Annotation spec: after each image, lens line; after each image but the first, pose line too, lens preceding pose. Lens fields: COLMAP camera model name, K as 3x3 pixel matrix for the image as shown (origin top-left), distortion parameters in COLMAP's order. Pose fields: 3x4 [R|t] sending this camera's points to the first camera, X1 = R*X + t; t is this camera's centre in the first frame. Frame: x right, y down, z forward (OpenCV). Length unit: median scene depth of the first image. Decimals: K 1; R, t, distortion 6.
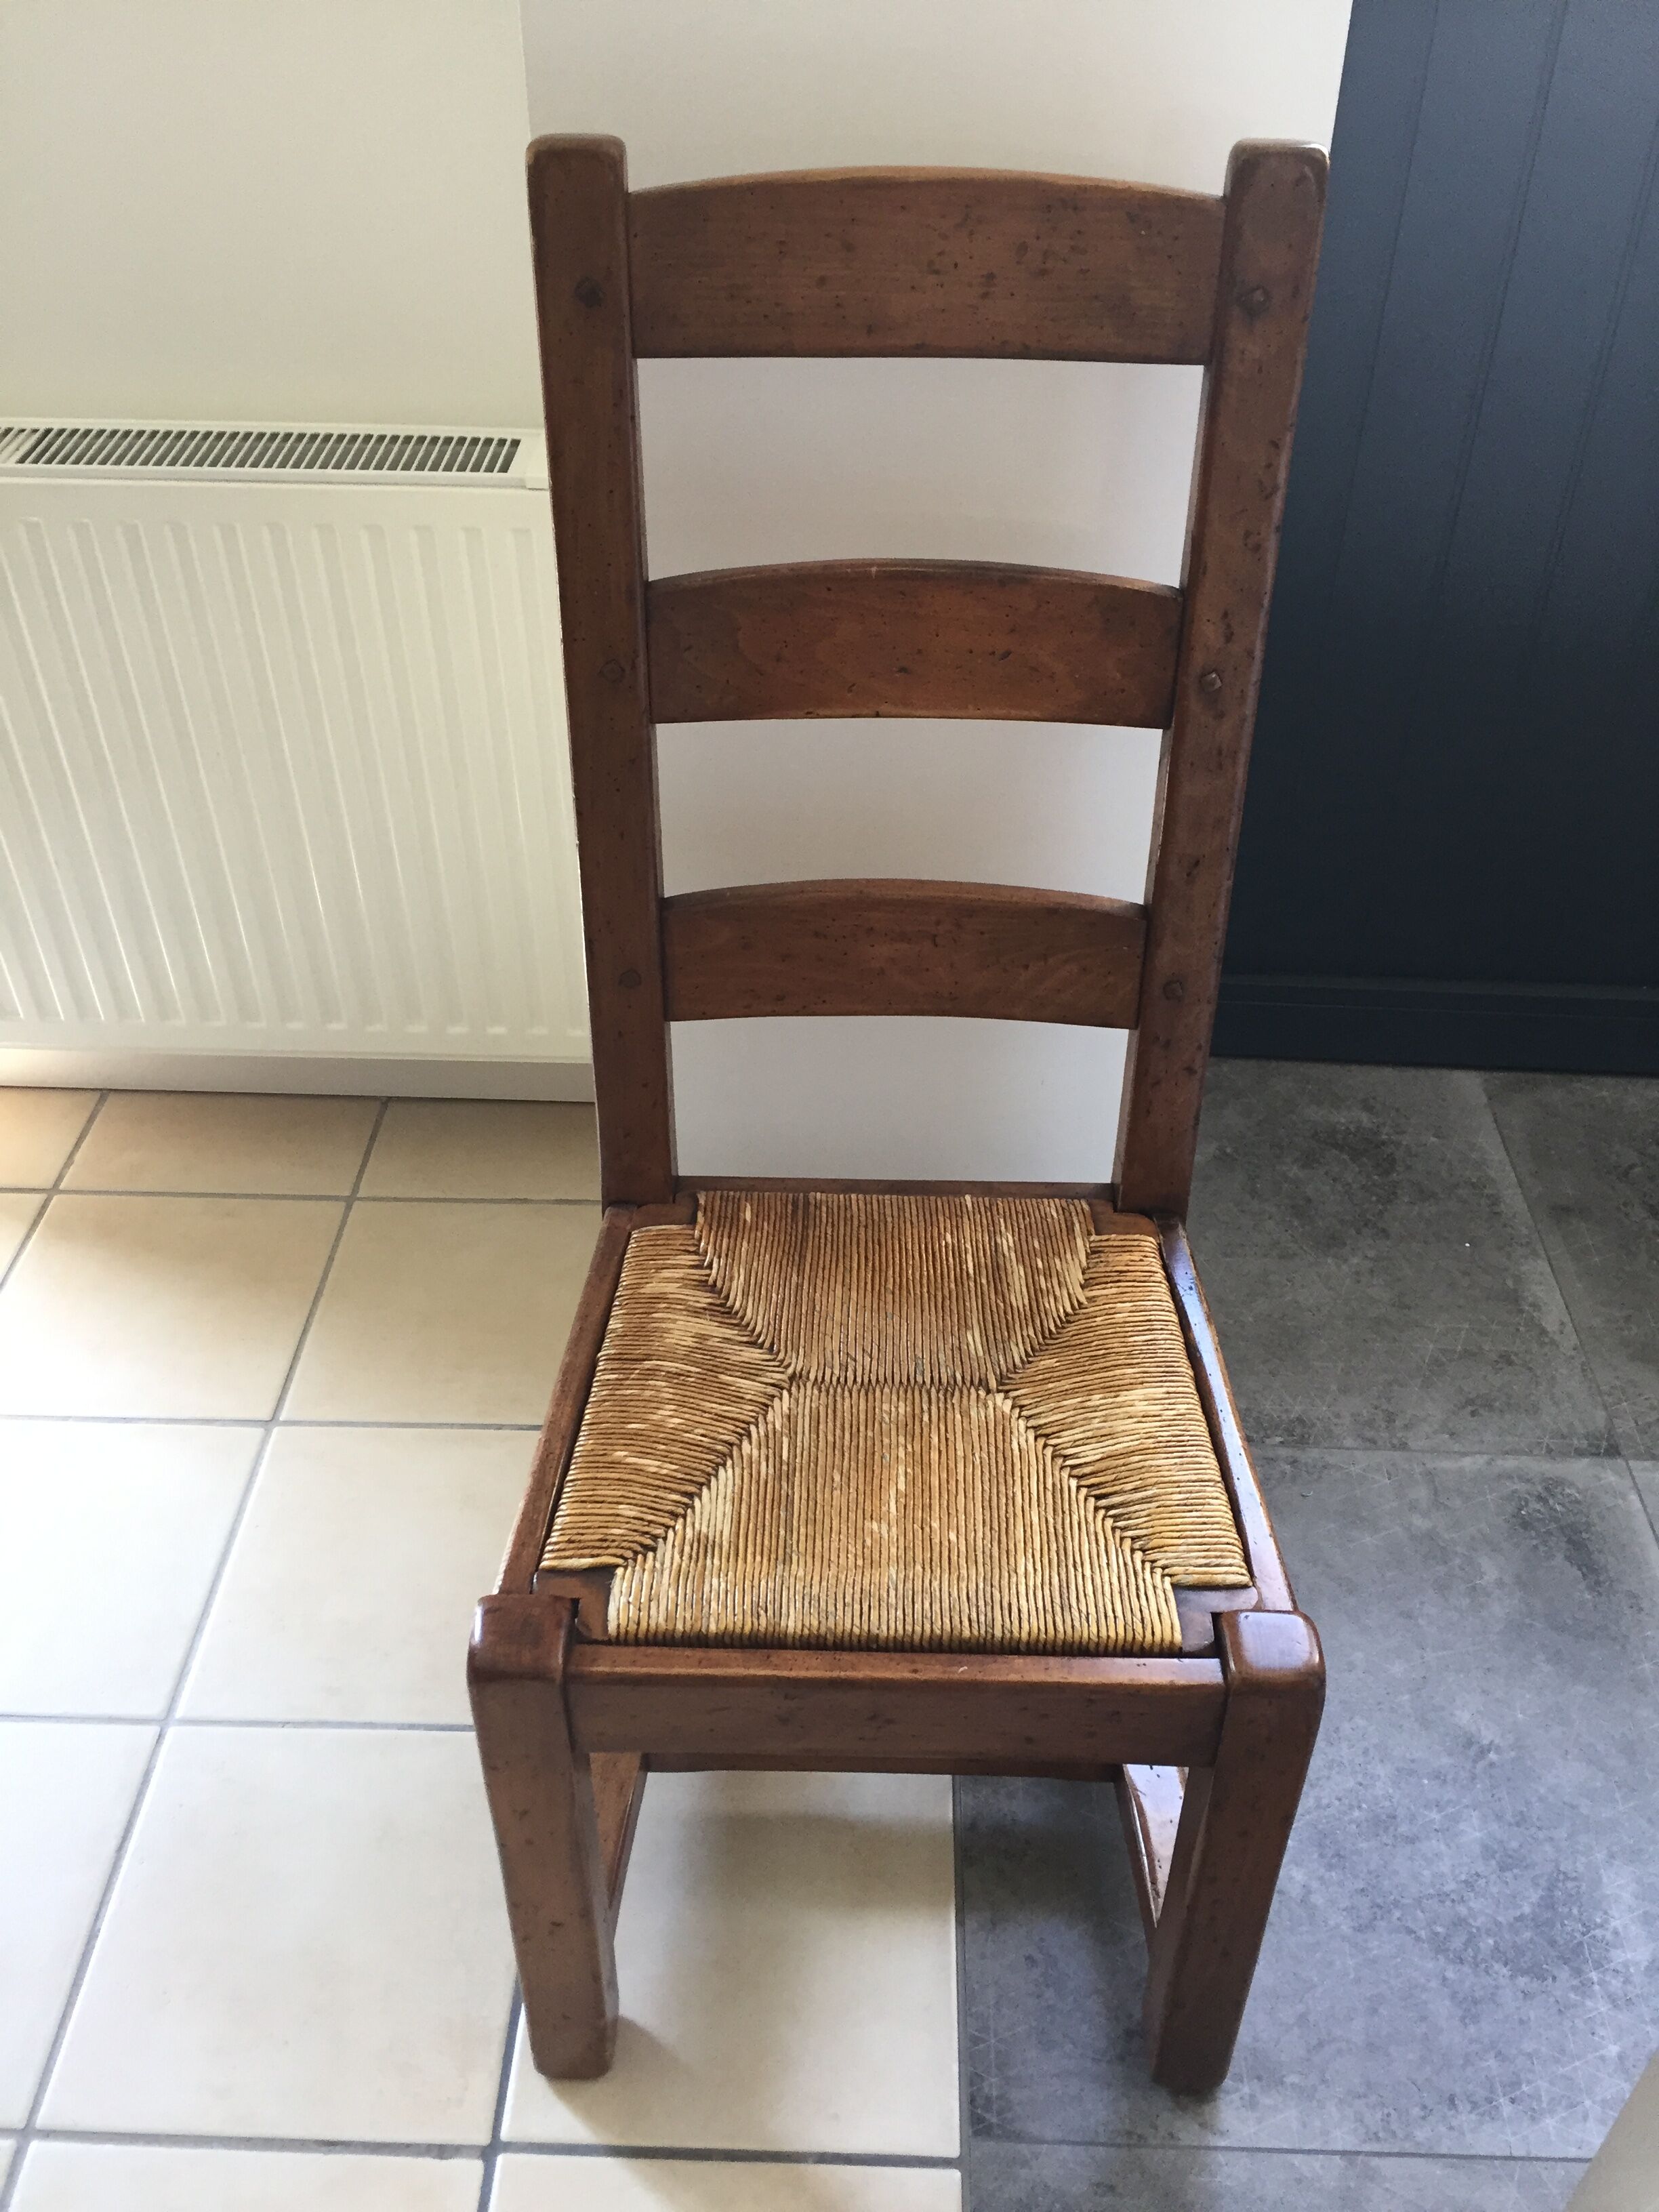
lens RADIAL K [[1874.2, 0, 822.5], [0, 1874.2, 1112.6], [0, 0, 1]] dist [0.046189, -0.049037]
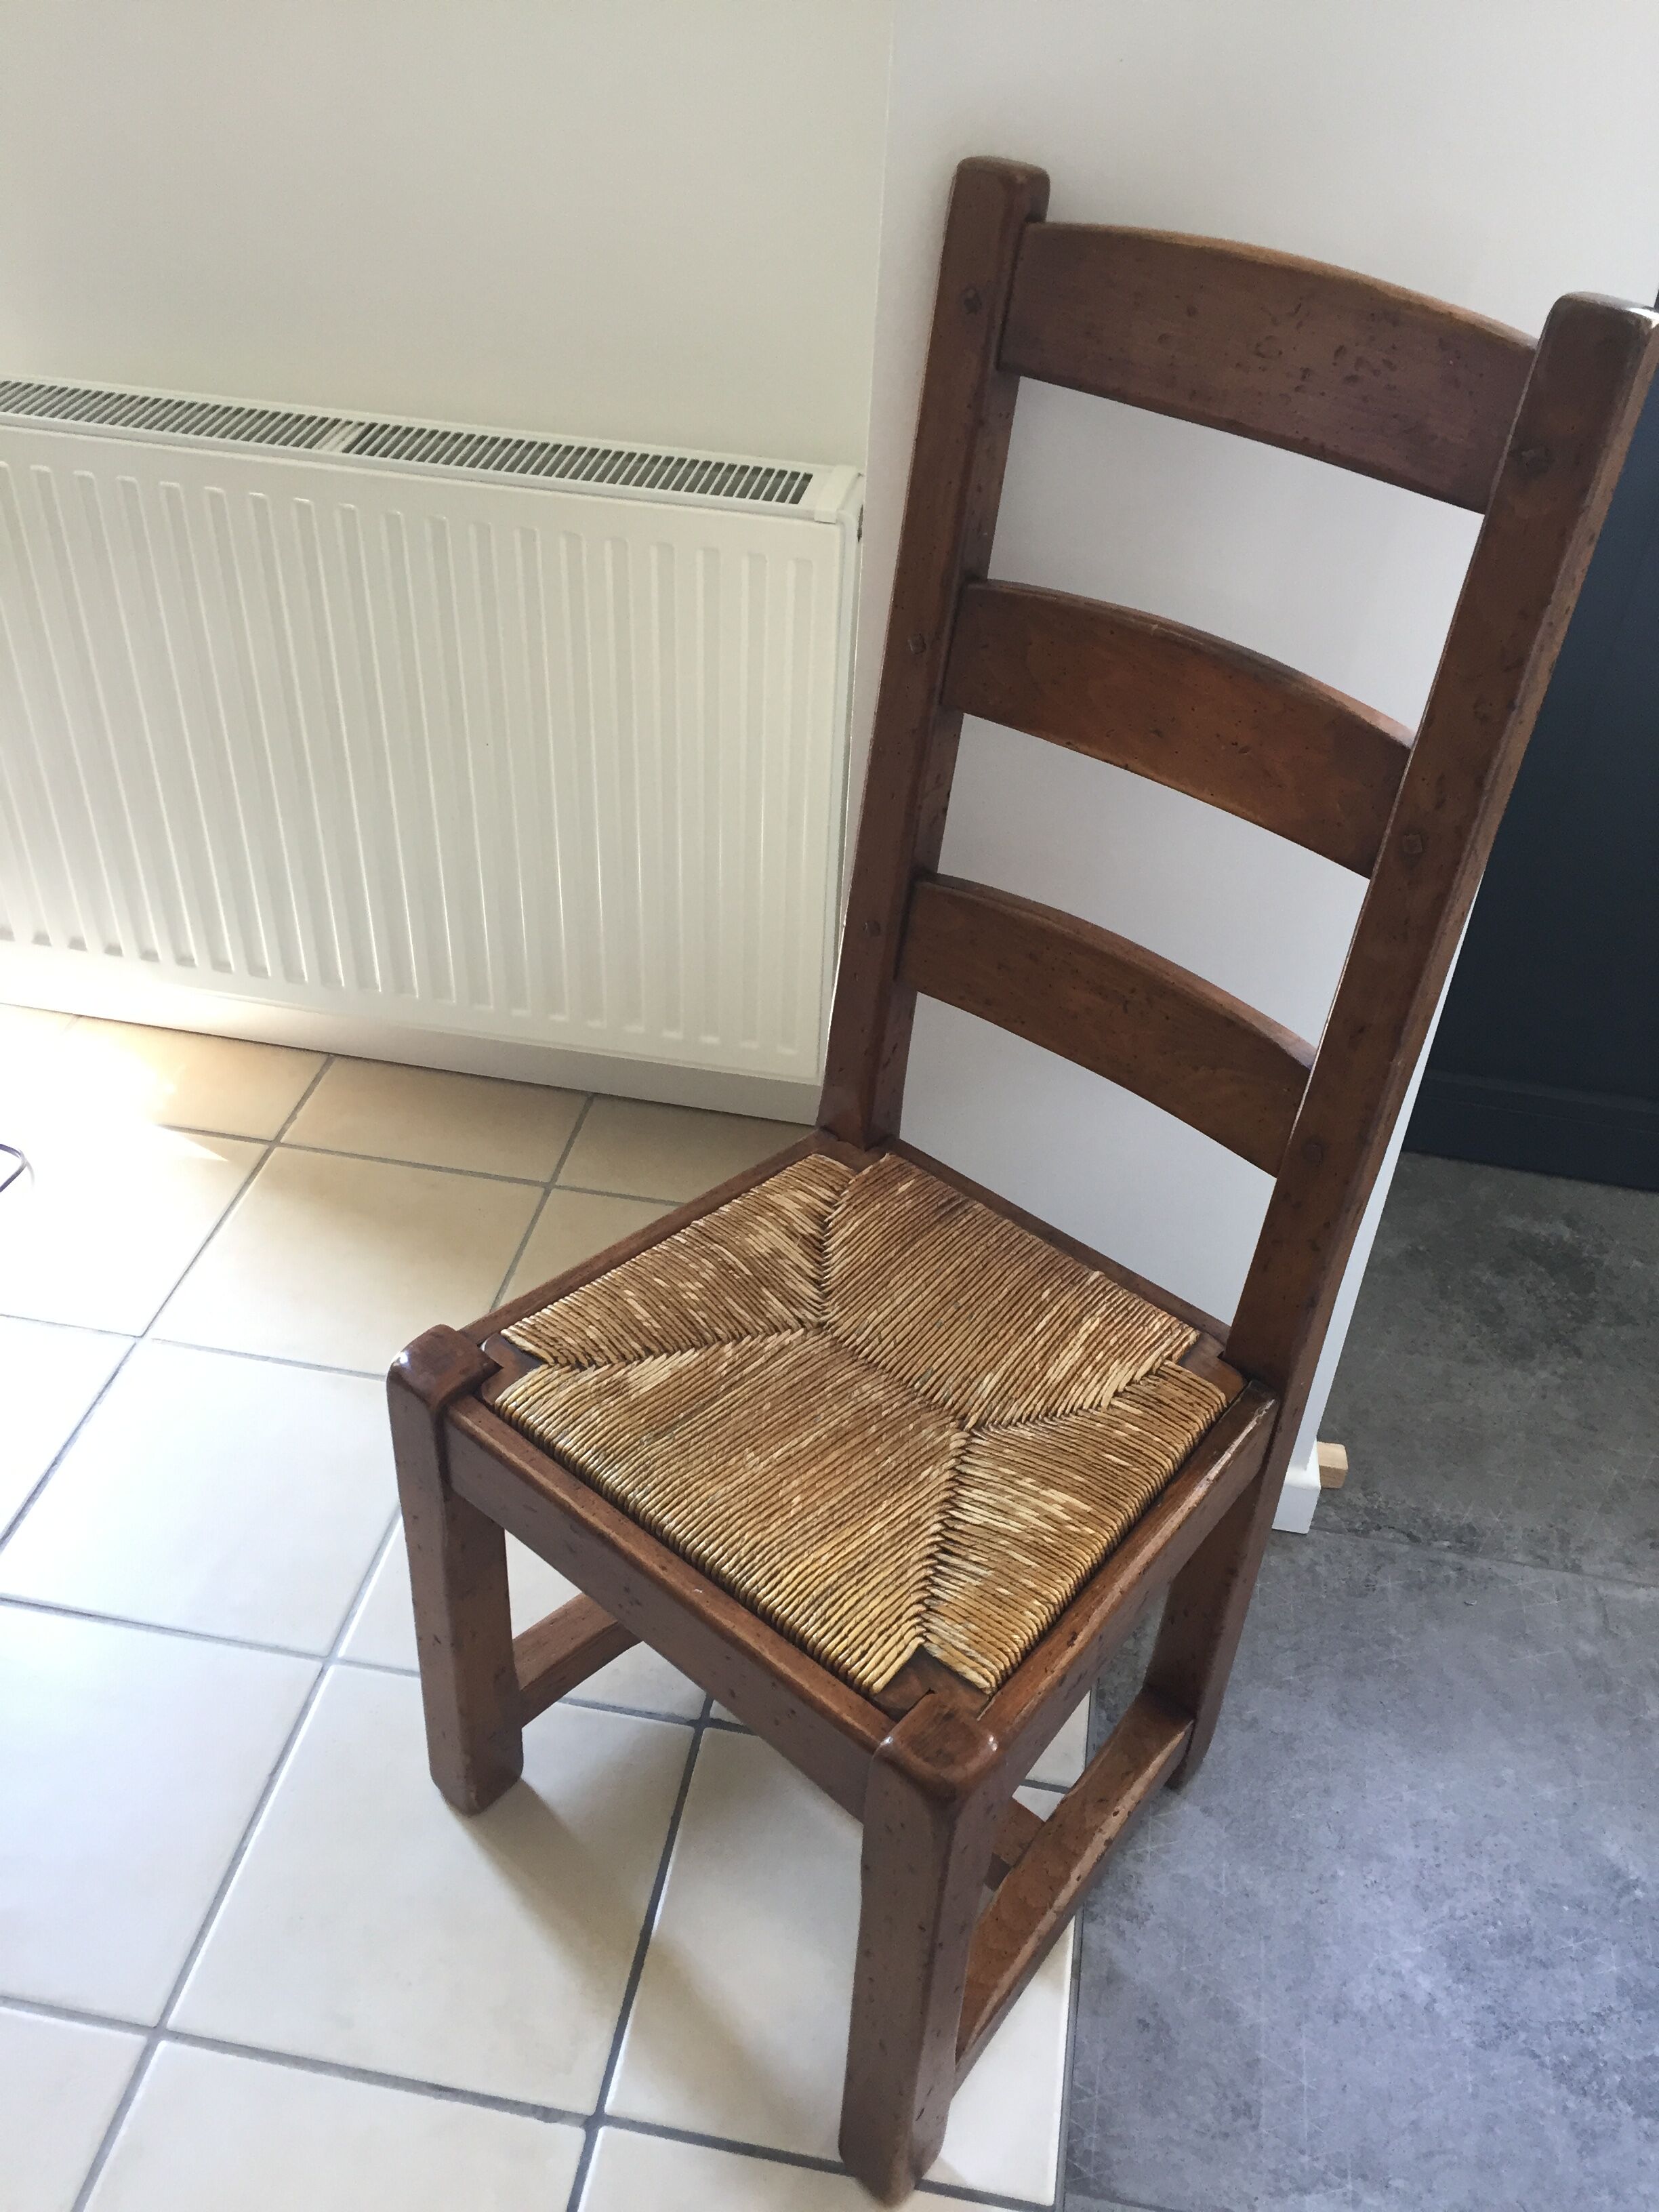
lens RADIAL K [[1874.2, 0, 830.8], [0, 1874.2, 1111.2], [0, 0, 1]] dist [0.046189, -0.049037]
pose [[0.770239, 0.419337, -0.480509, 0.473216], [-0.438080, 0.895439, 0.079216, -0.055758], [0.463485, 0.149486, 0.873405, 0.065411]]
